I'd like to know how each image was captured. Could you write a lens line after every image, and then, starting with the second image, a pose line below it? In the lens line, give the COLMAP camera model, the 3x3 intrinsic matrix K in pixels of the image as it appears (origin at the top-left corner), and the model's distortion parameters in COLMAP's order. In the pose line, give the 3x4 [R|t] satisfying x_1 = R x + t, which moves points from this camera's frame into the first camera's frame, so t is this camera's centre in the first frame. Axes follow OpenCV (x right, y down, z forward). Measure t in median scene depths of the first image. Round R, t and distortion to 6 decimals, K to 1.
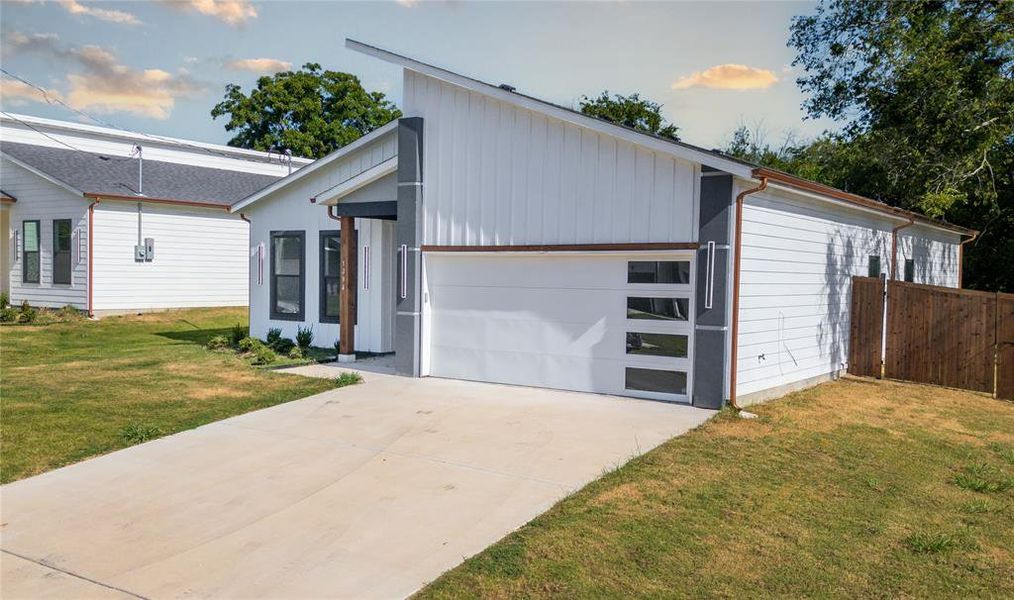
lens RADIAL K [[904.1, 0, 507.0], [0, 904.1, 300.0], [0, 0, 1]] dist [0.009532, 0.001179]
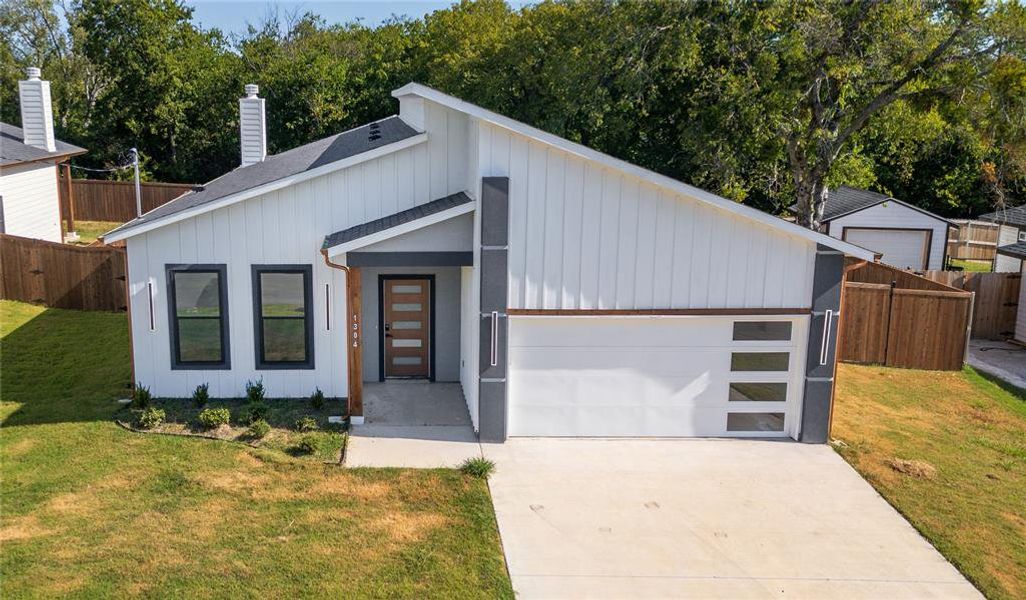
lens RADIAL K [[961.2, 0, 406.8], [0, 961.2, 296.2], [0, 0, 1]] dist [0.006448, -0.001171]
pose [[0.819259, -0.127952, 0.558966, -0.812050], [0.025188, 0.981876, 0.187843, -0.290801], [-0.572870, -0.139813, 0.807633, 0.260571]]
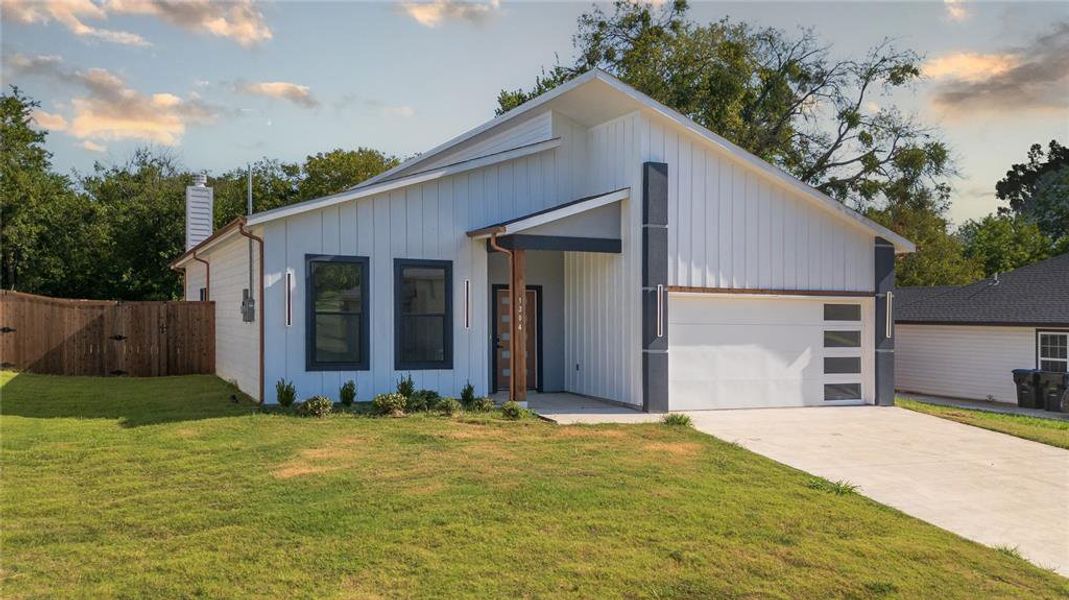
lens RADIAL K [[925.0, 0, 534.5], [0, 925.0, 300.0], [0, 0, 1]] dist [-0.000912, -0.000243]
pose [[0.509321, 0.011584, 0.860498, -1.182595], [0.019338, 0.999503, -0.024901, -0.021610], [-0.860359, 0.029323, 0.508844, 0.637261]]
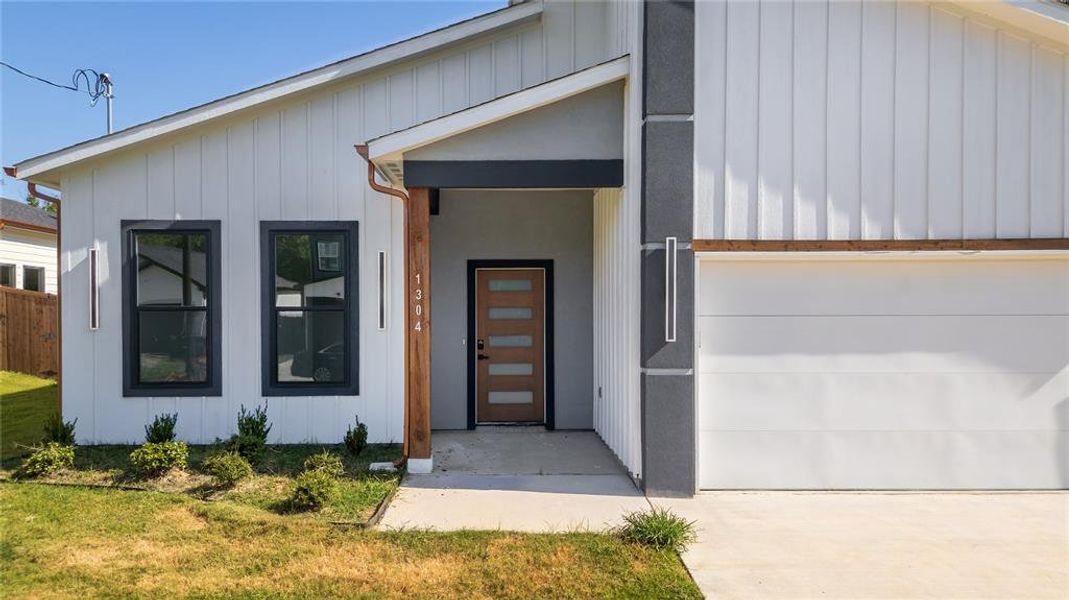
lens RADIAL K [[773.6, 0, 507.6], [0, 773.6, 329.3], [0, 0, 1]] dist [0.027073, -0.000116]
pose [[0.829076, -0.019826, 0.558784, -0.467072], [0.028861, 0.999556, -0.007356, -0.009155], [-0.558390, 0.022225, 0.829281, 0.750750]]
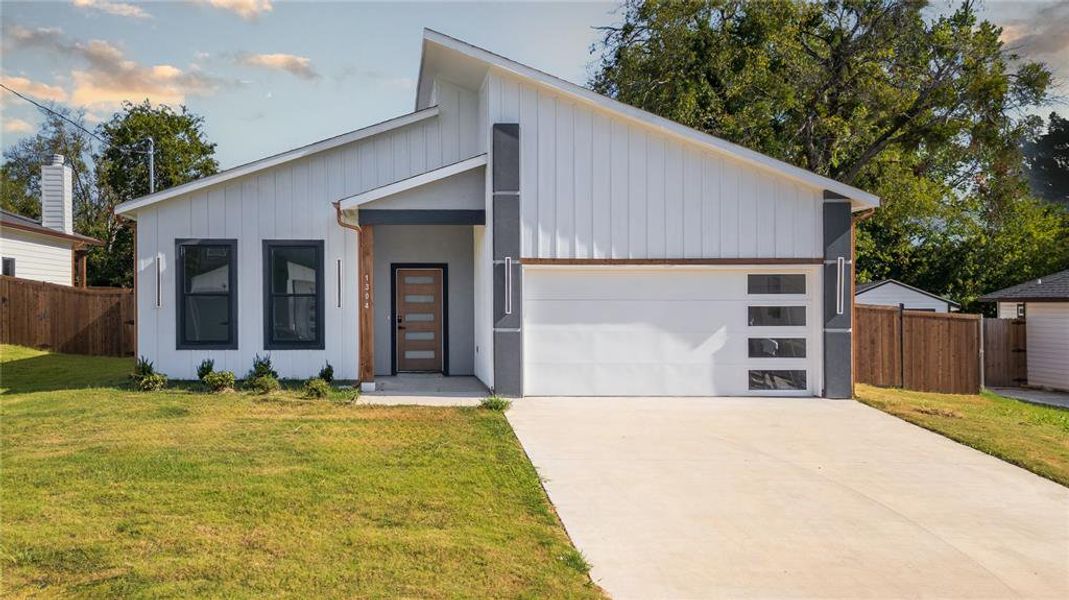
lens RADIAL K [[947.4, 0, 448.7], [0, 947.4, 302.7], [0, 0, 1]] dist [0.007167, 0.003360]
pose [[0.801974, -0.007997, 0.597305, -0.812921], [0.027341, 0.999354, -0.023330, 0.008515], [-0.596733, 0.035041, 0.801675, 0.269443]]
